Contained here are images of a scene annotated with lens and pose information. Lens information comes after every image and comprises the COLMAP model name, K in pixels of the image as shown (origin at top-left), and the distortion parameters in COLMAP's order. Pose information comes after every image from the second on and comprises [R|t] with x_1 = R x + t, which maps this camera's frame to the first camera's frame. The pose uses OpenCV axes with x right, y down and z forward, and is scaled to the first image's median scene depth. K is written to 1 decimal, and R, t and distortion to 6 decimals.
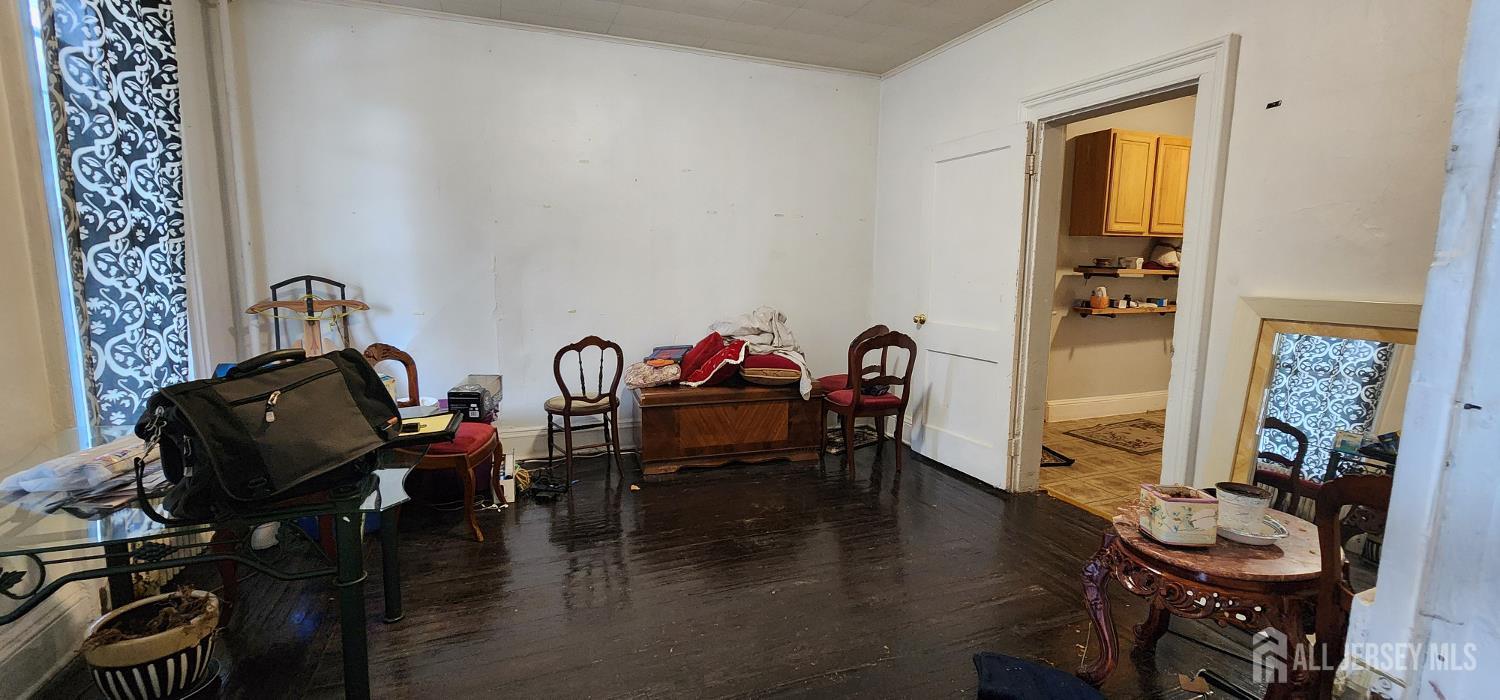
lens RADIAL K [[632.6, 0, 750.0], [0, 632.6, 350.0], [0, 0, 1]] dist [0.000290, 0.000042]
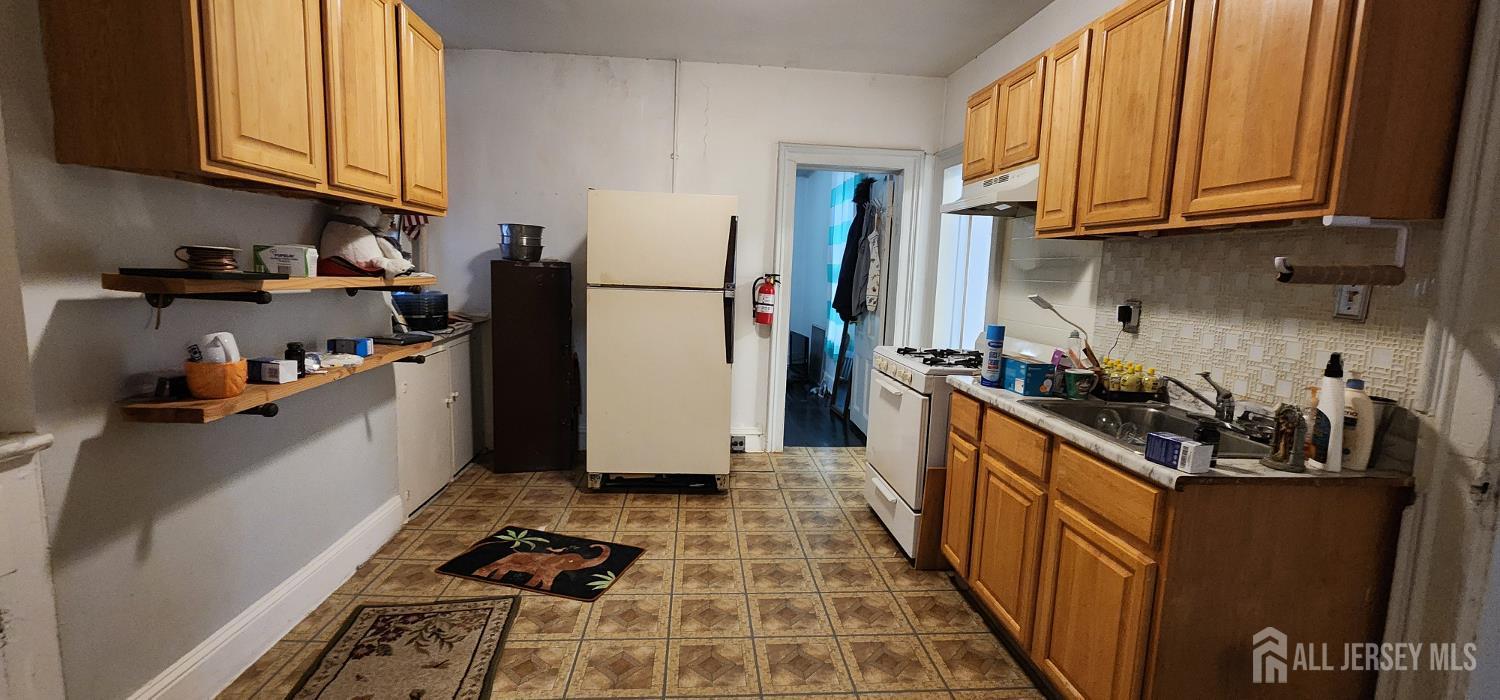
lens RADIAL K [[614.2, 0, 744.2], [0, 614.2, 342.8], [0, 0, 1]] dist [0.000103, 0.000174]
pose [[0.291237, -0.117854, 0.949364, 0.322385], [0.100956, 0.990627, 0.092006, -0.094661], [-0.951309, 0.069049, 0.300406, 0.628790]]
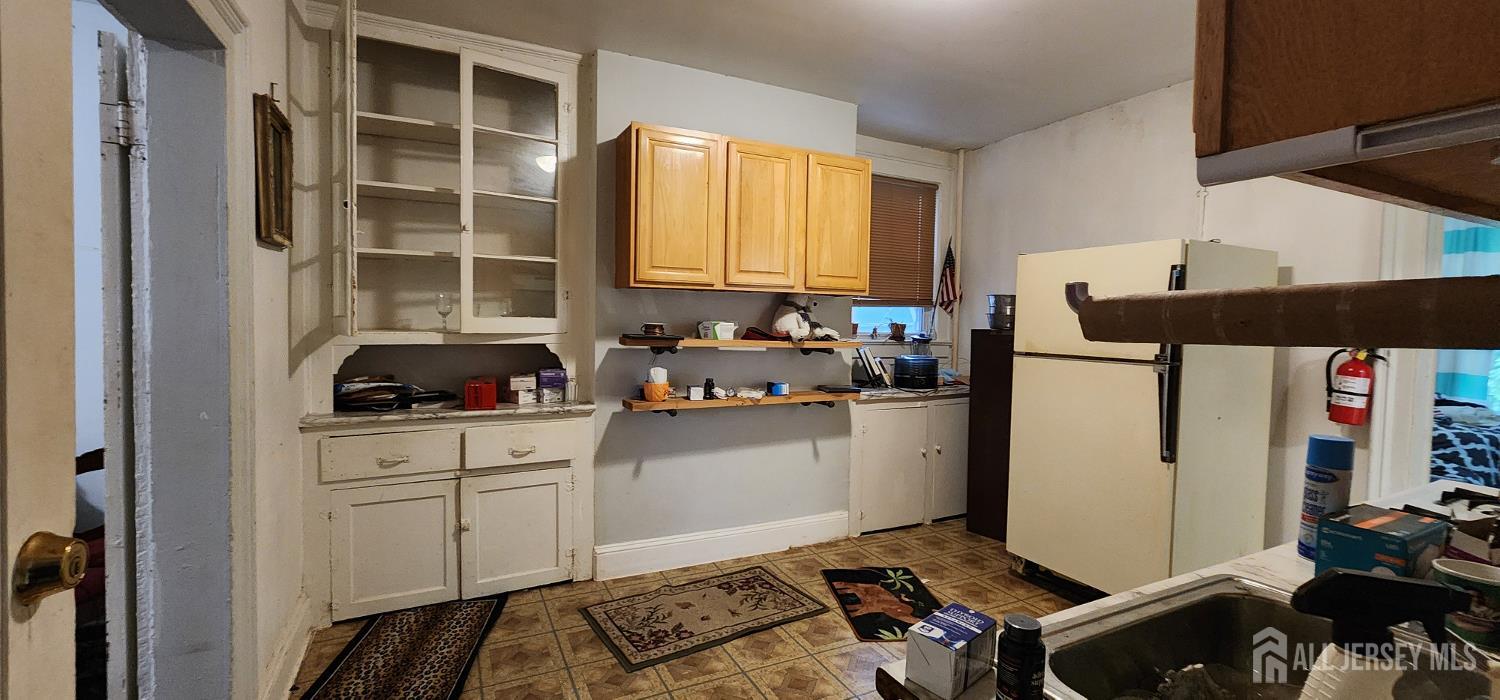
lens RADIAL K [[614.2, 0, 744.2], [0, 614.2, 342.8], [0, 0, 1]] dist [0.000103, 0.000174]
pose [[0.996384, 0.000326, 0.084964, 0.580082], [0.008266, 0.994877, -0.100759, -0.060210], [-0.084562, 0.101097, 0.991276, 0.368359]]
